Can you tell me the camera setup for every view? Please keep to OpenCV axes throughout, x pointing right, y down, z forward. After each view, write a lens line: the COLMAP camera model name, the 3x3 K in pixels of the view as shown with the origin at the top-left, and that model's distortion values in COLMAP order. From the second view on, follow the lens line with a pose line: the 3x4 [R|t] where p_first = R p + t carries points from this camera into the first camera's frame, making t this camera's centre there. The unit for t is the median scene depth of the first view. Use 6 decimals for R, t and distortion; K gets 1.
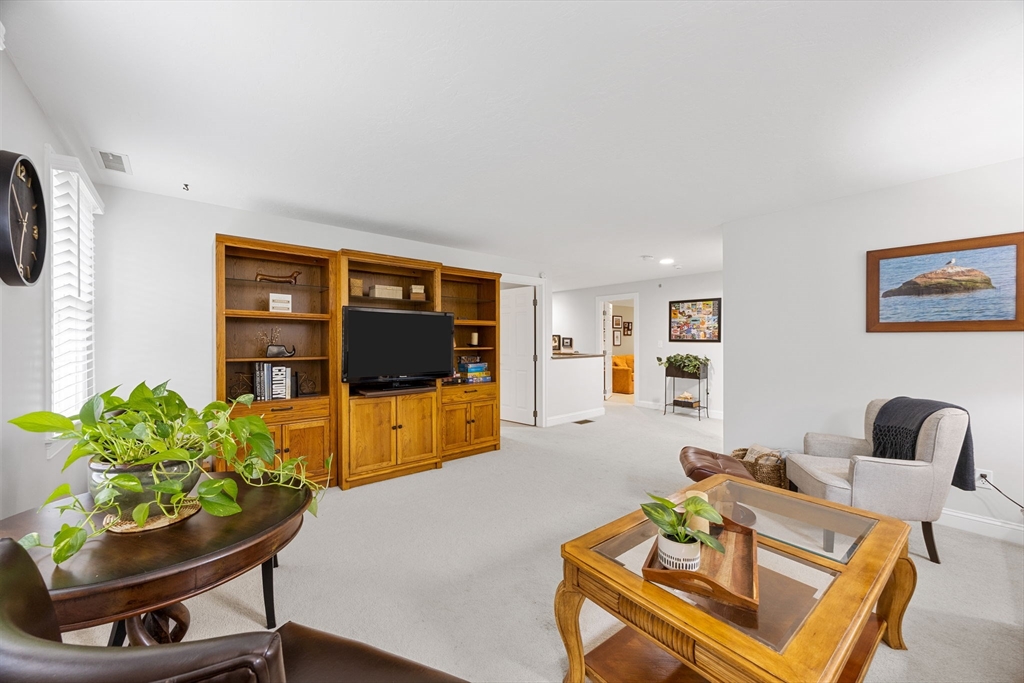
lens RADIAL K [[386.7, 0, 512.0], [0, 386.7, 341.5], [0, 0, 1]] dist [-0.000356, -0.000143]
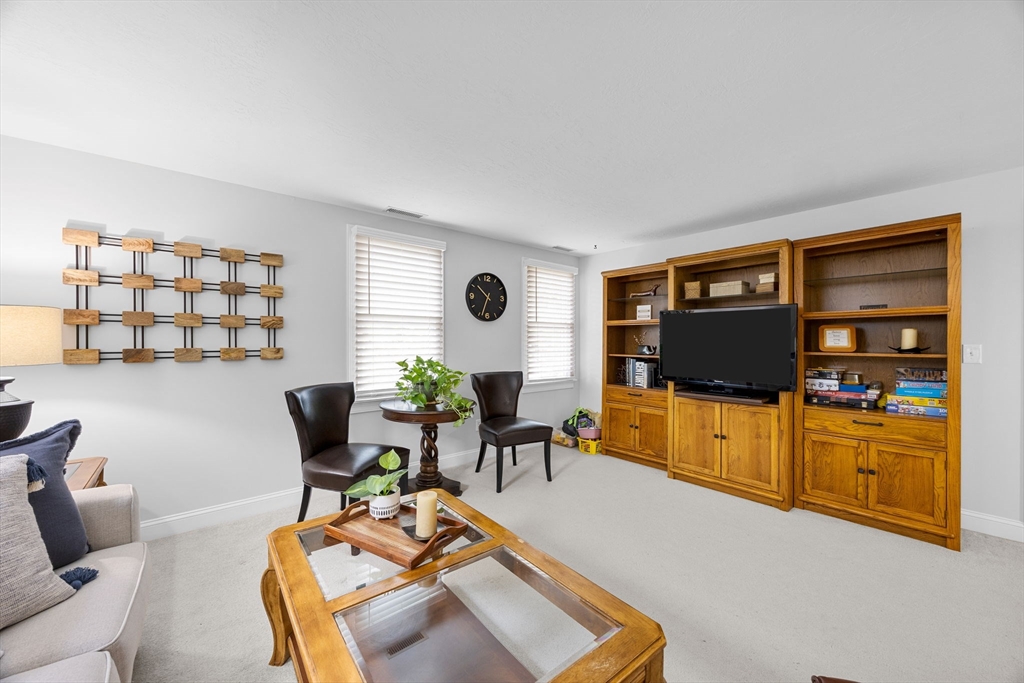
lens RADIAL K [[386.7, 0, 512.0], [0, 386.7, 341.5], [0, 0, 1]] dist [-0.000356, -0.000143]
pose [[0.012237, 0.000648, -0.999925, 0.600242], [-0.001213, 0.999999, 0.000634, -0.003161], [0.999924, 0.001205, 0.012238, 0.489365]]
